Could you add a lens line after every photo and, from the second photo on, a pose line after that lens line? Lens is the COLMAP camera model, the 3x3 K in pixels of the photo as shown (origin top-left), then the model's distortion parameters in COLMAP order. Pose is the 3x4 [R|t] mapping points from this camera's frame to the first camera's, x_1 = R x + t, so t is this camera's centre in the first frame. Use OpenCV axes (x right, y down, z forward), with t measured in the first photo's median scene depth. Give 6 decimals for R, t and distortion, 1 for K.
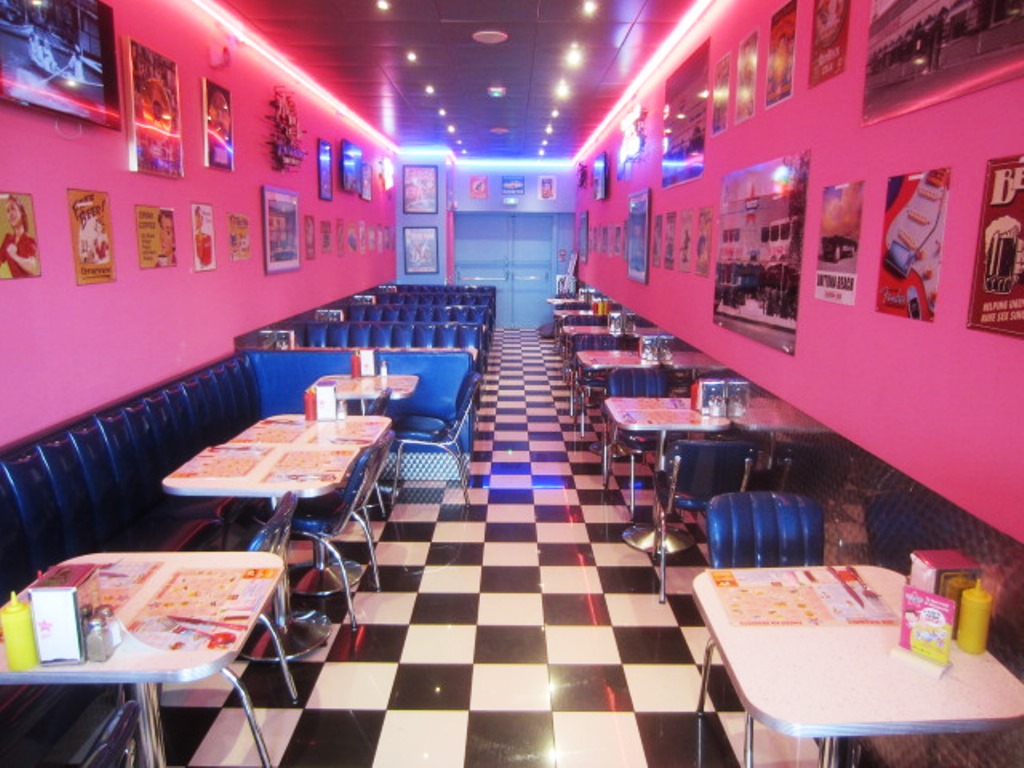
lens RADIAL K [[719.6, 0, 515.5], [0, 719.6, 382.8], [0, 0, 1]] dist [-0.037722, 0.009656]
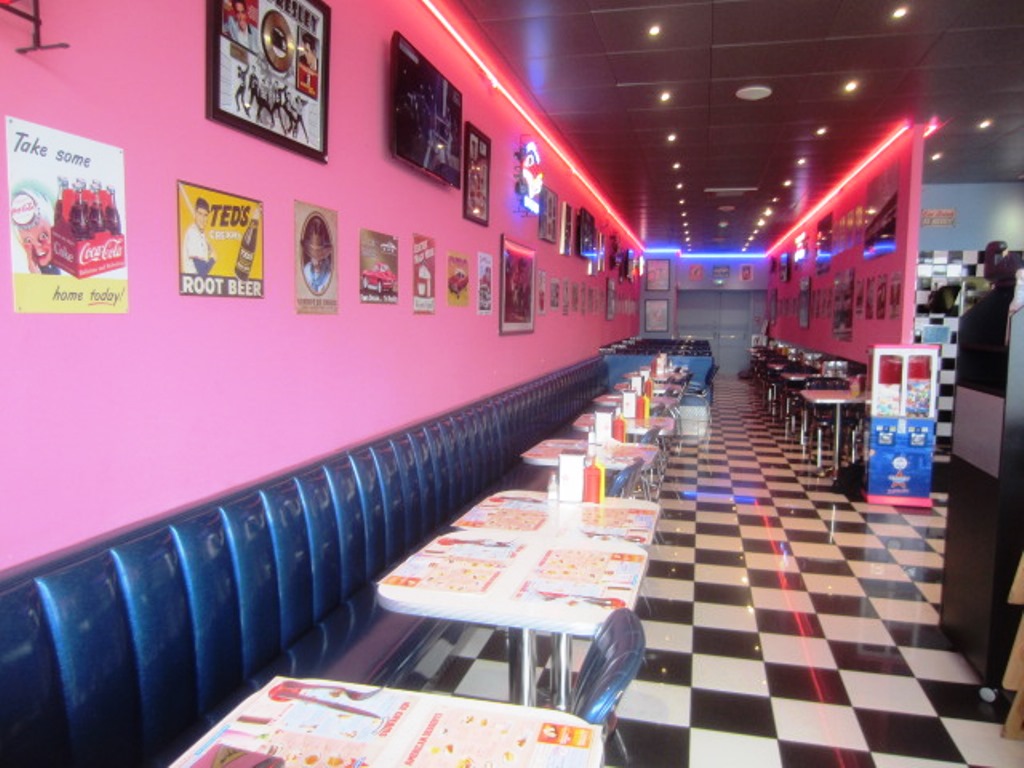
lens RADIAL K [[719.6, 0, 515.5], [0, 719.6, 382.8], [0, 0, 1]] dist [-0.037722, 0.009656]
pose [[0.967842, 0.025273, -0.250286, -0.040739], [-0.051384, 0.993825, -0.098347, 0.112596], [0.246255, 0.108046, 0.963164, -0.475343]]
